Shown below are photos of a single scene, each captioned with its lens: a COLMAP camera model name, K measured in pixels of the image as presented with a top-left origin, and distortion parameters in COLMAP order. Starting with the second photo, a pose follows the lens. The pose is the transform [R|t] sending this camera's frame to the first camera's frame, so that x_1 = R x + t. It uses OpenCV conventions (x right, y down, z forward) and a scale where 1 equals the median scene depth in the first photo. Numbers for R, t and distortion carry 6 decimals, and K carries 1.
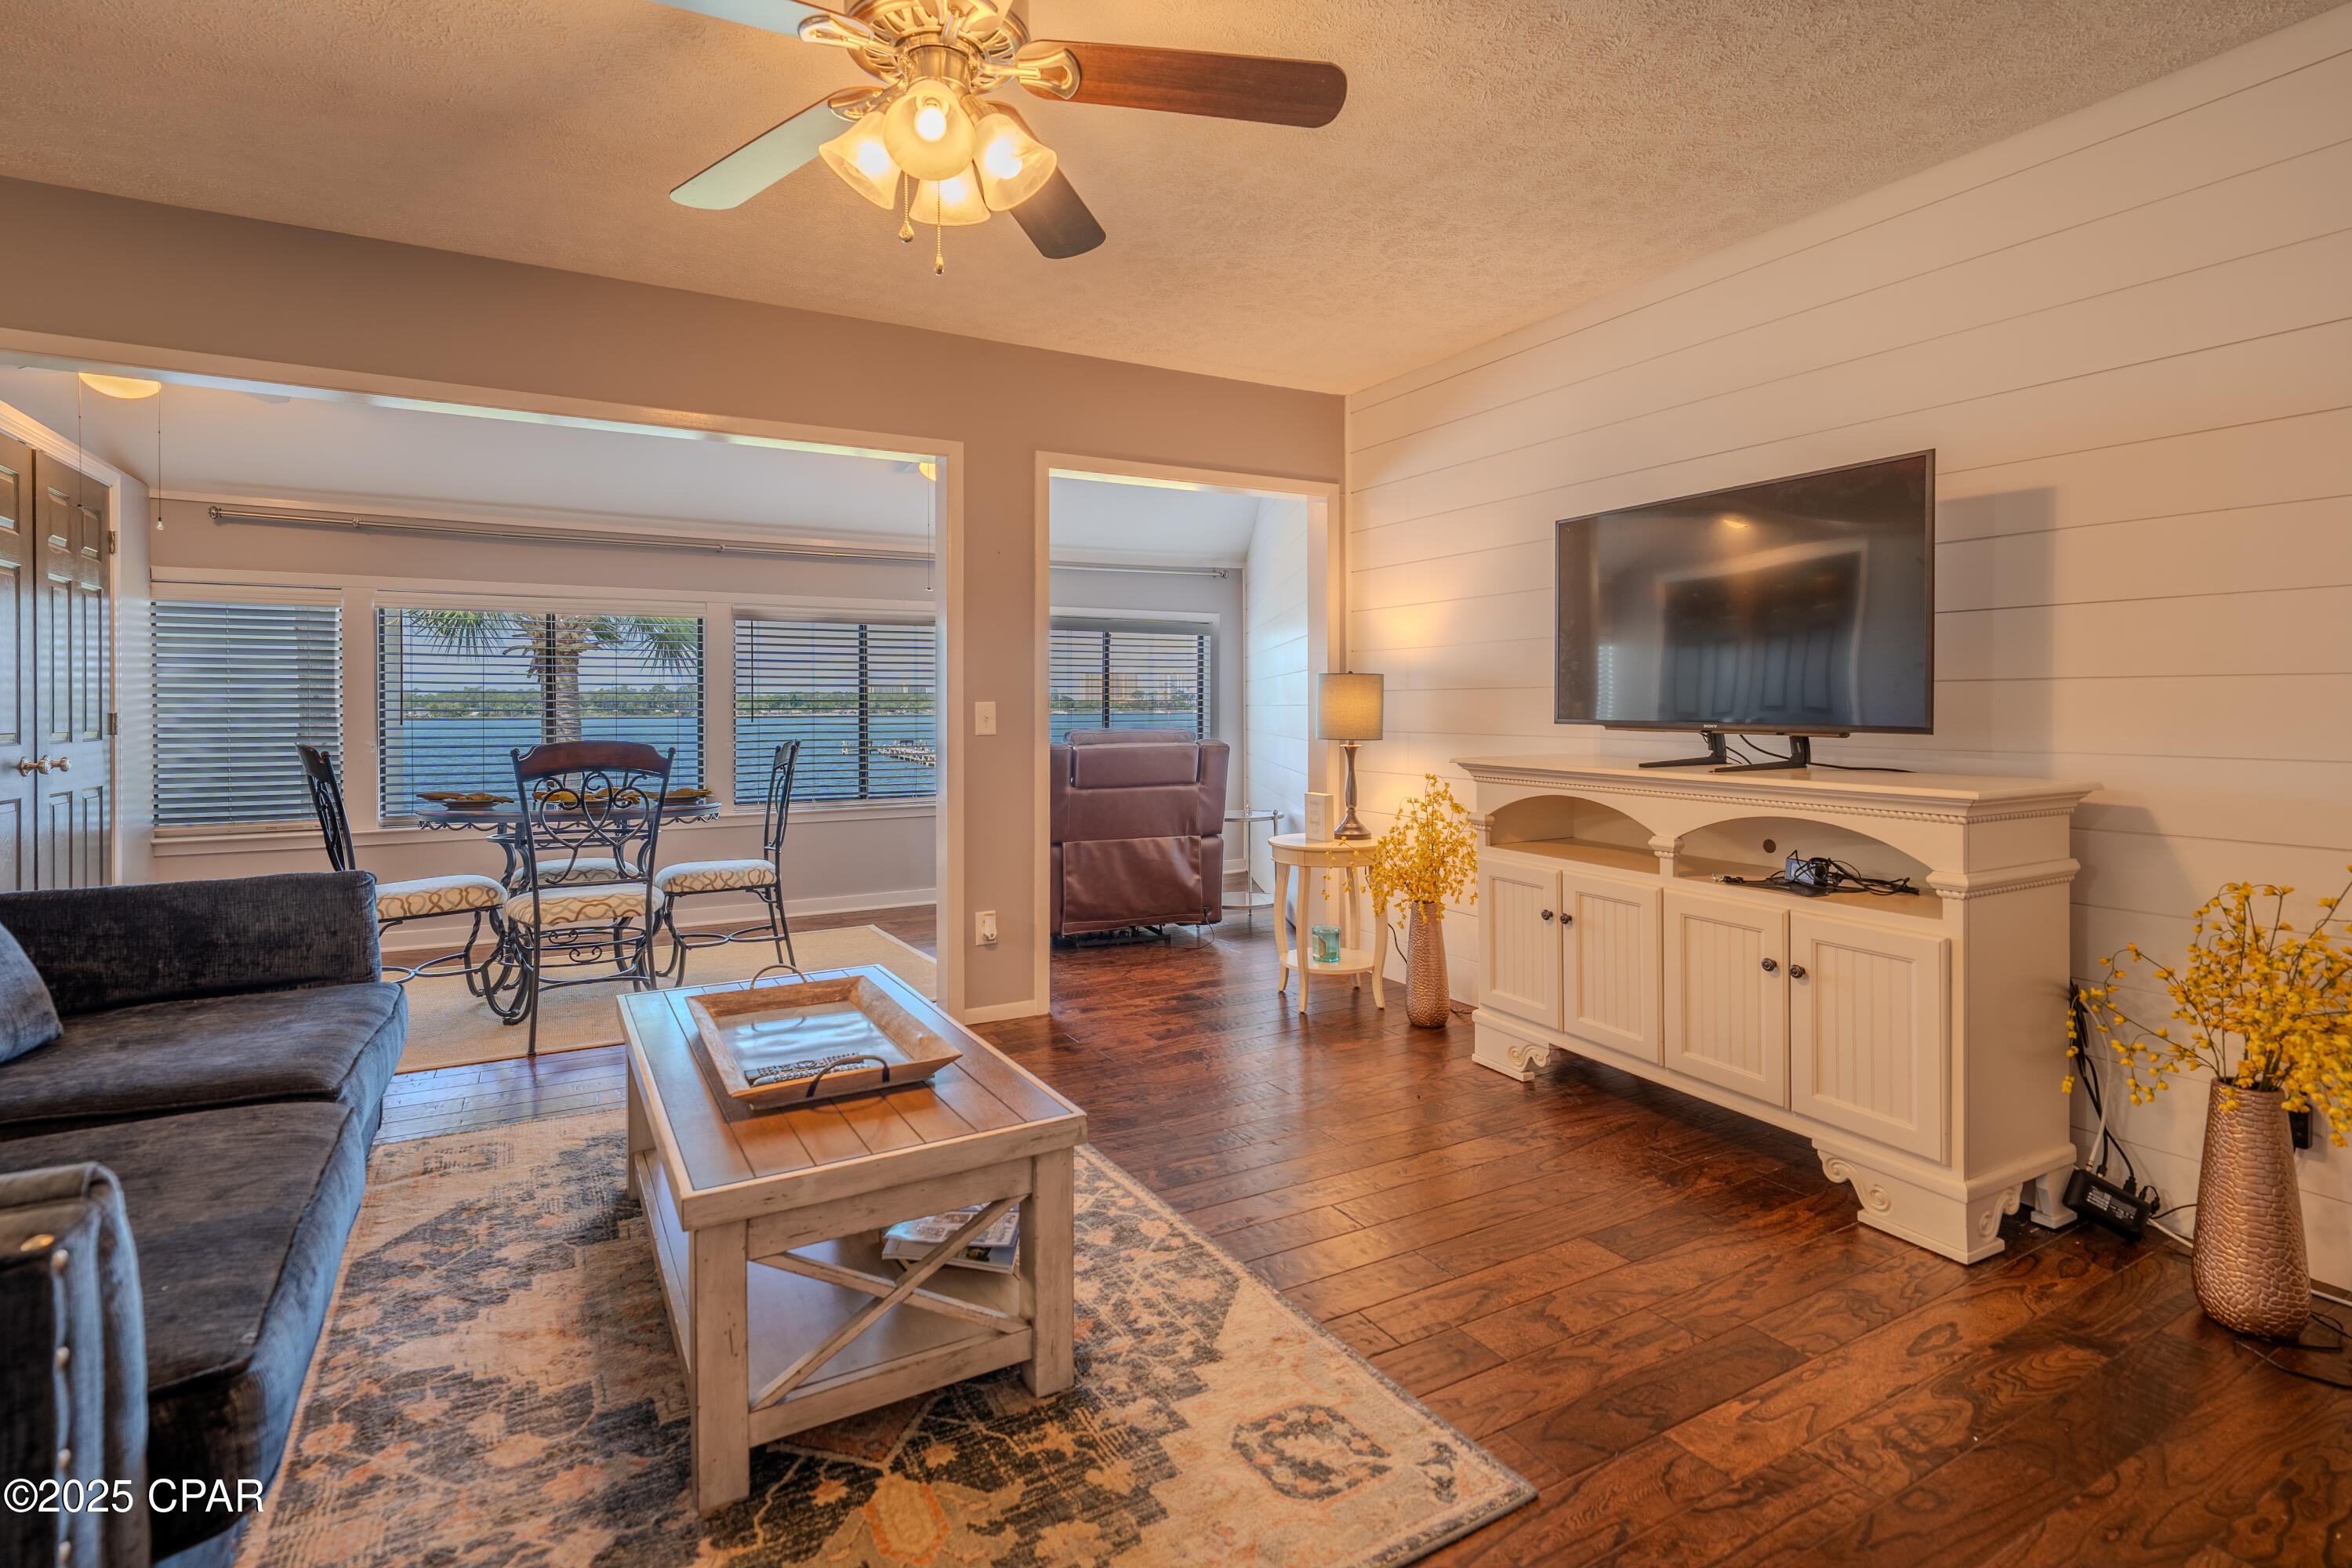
lens RADIAL K [[1081.2, 0, 1133.0], [0, 1081.2, 717.1], [0, 0, 1]] dist [0.002135, 0.000702]
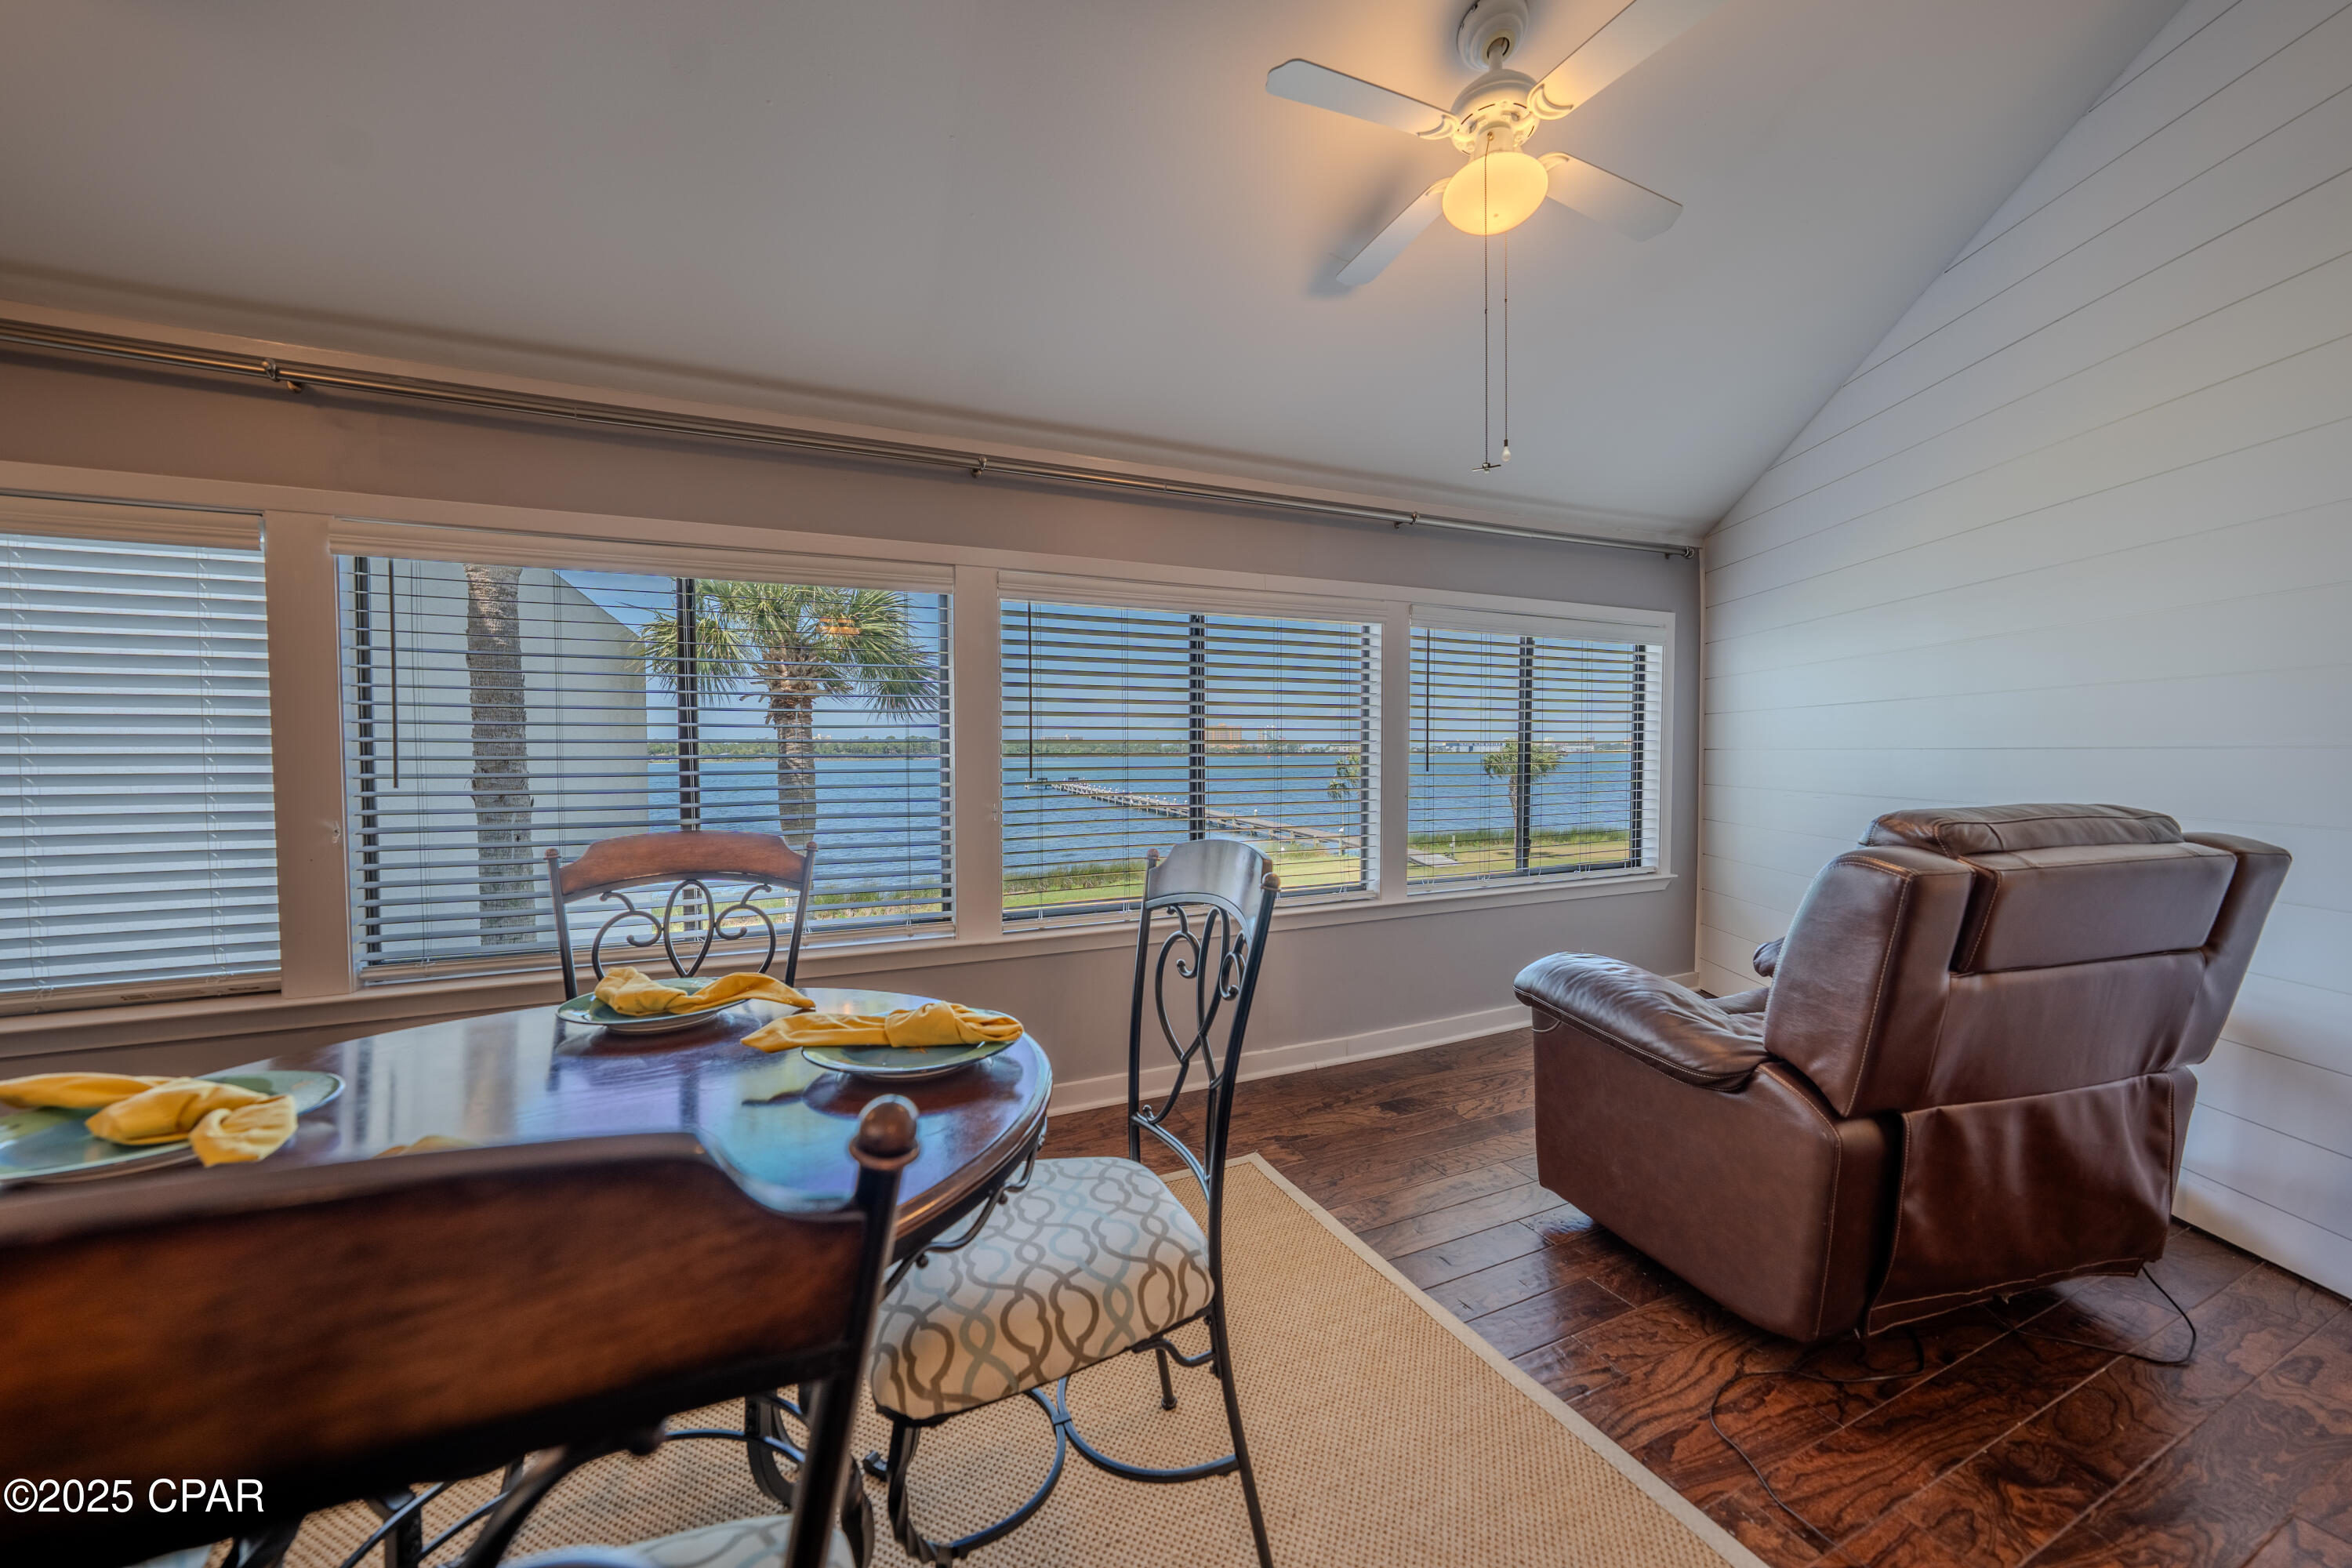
lens RADIAL K [[847.9, 0, 1177.1], [0, 847.9, 784.9], [0, 0, 1]] dist [-0.016313, 0.003402]
pose [[0.995941, 0.001489, -0.089993, -0.596886], [0.001234, 0.999543, 0.030188, -0.012746], [0.089997, -0.030176, 0.995485, 1.424281]]
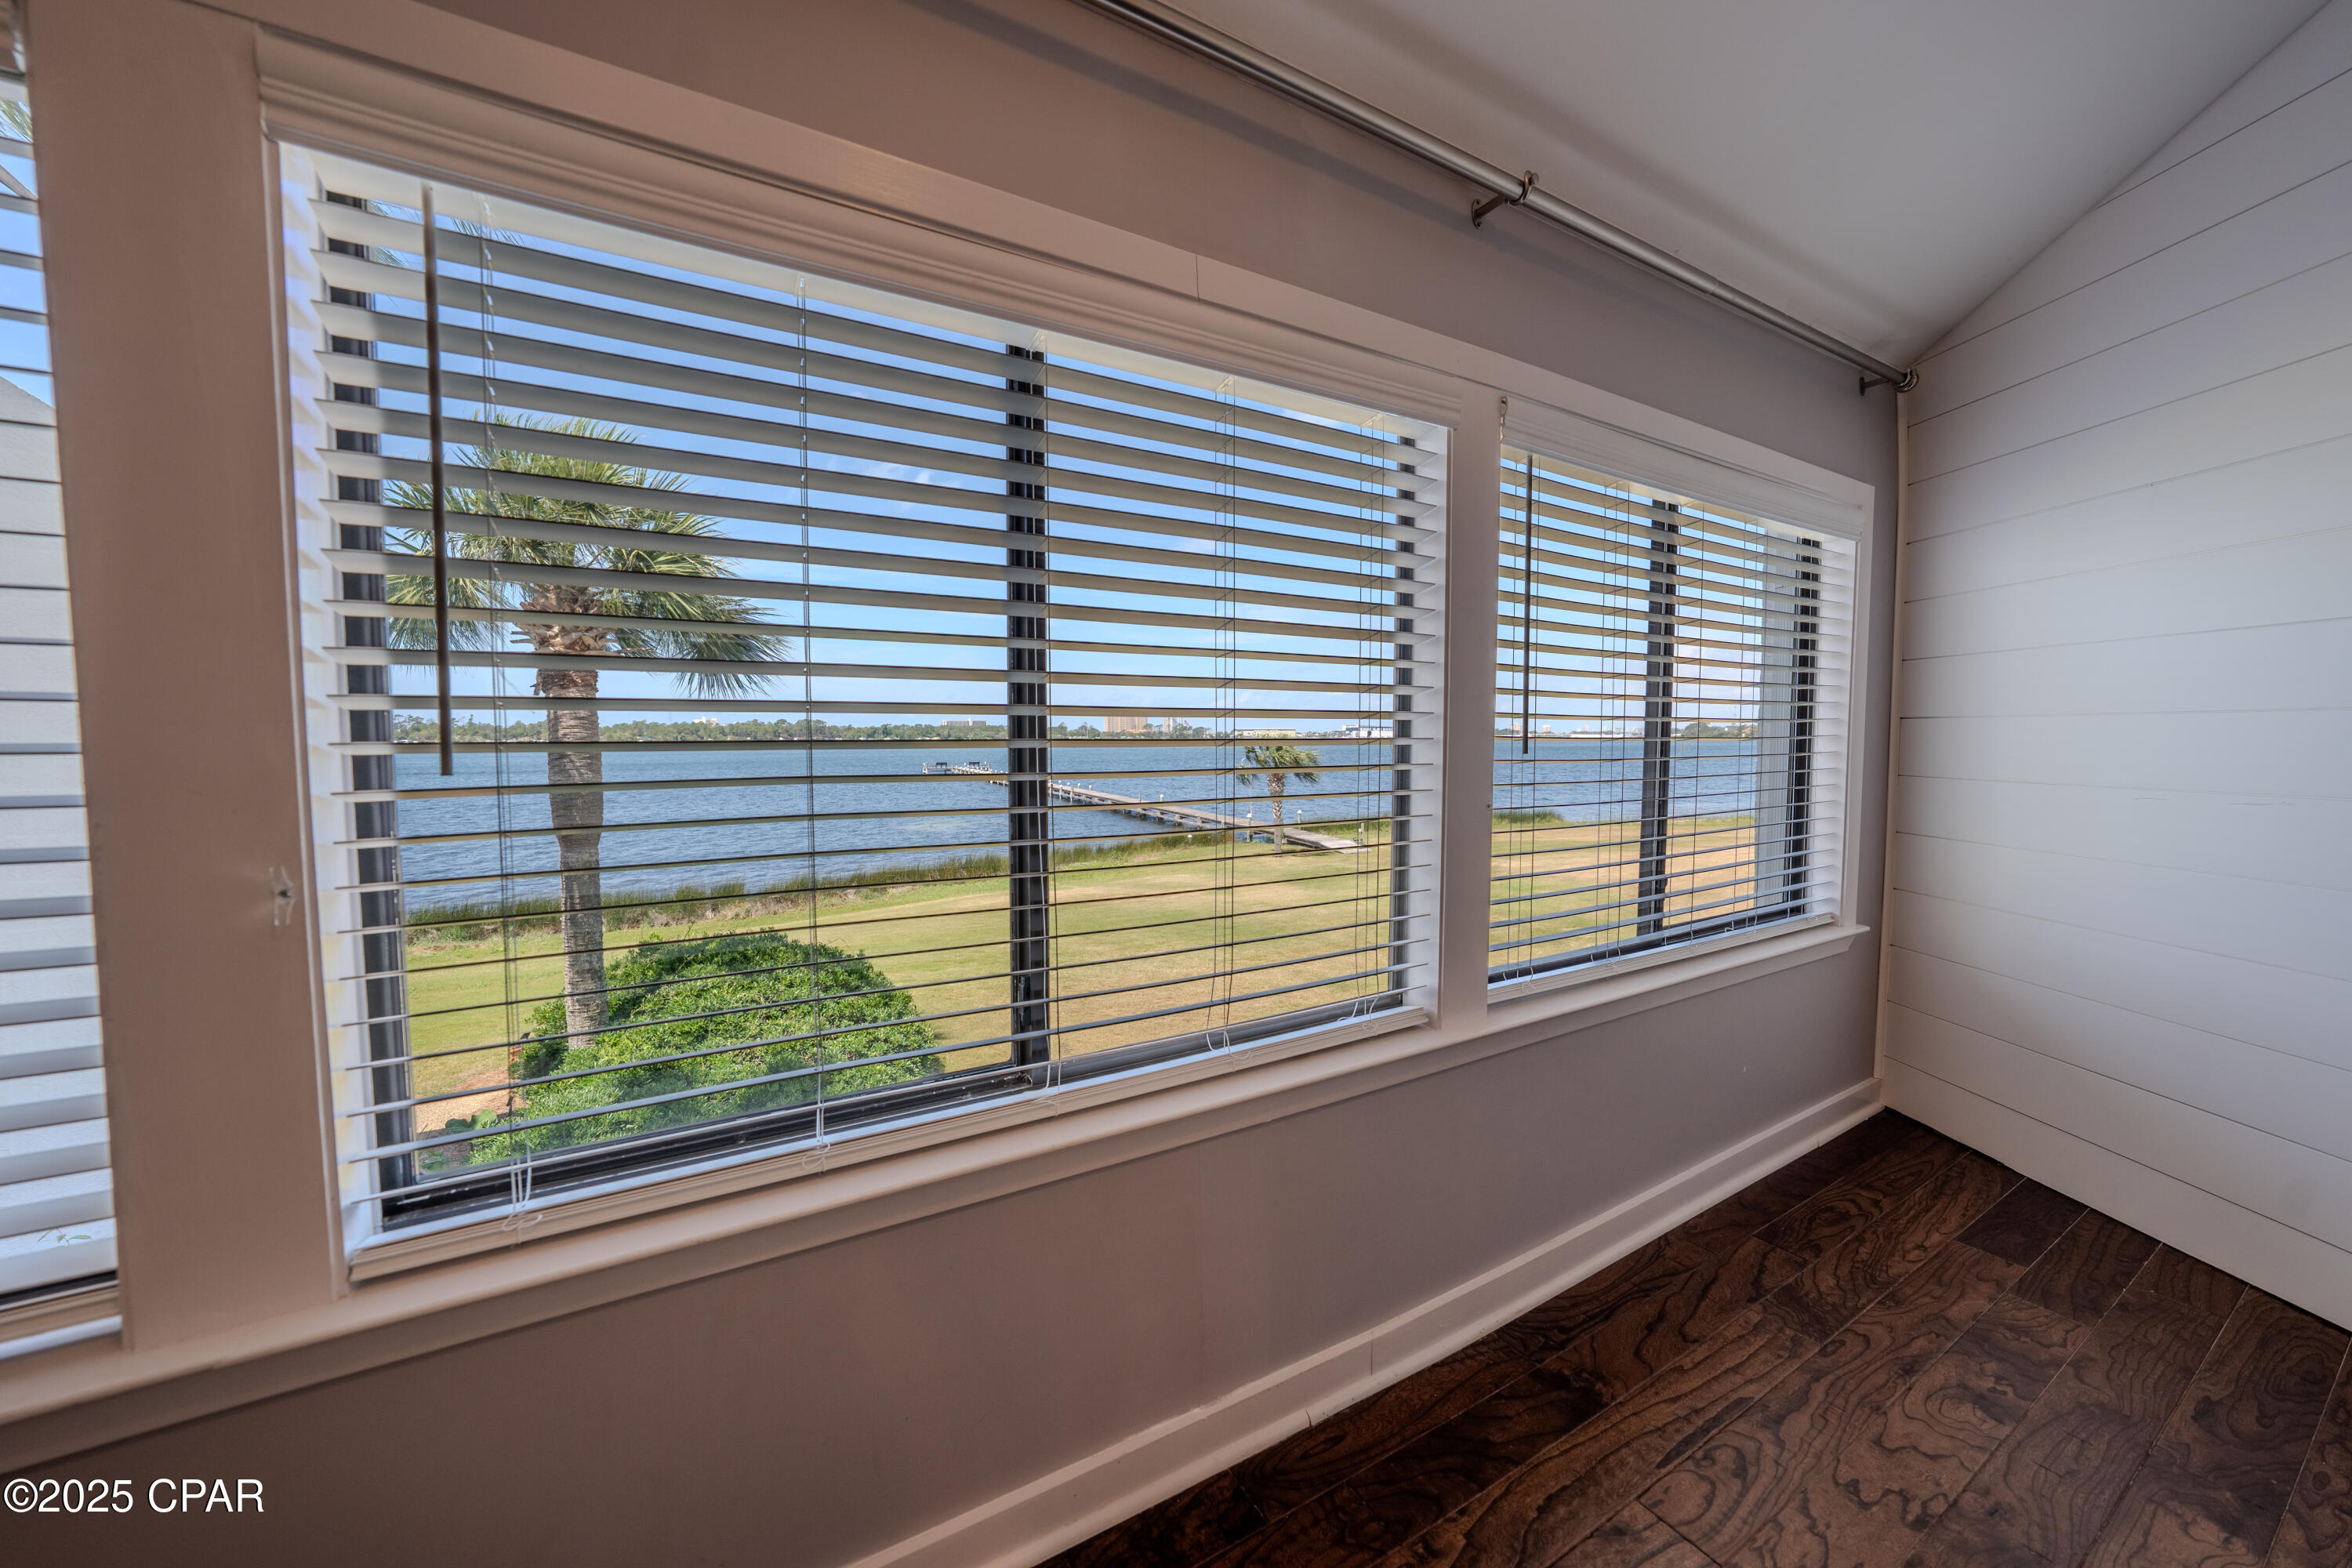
lens RADIAL K [[847.9, 0, 1173.9], [0, 847.9, 799.2], [0, 0, 1]] dist [-0.016313, 0.003402]
pose [[0.999865, -0.002004, 0.016332, -0.601264], [0.000943, 0.997902, 0.064730, -0.000455], [-0.016428, -0.064706, 0.997769, 2.187861]]
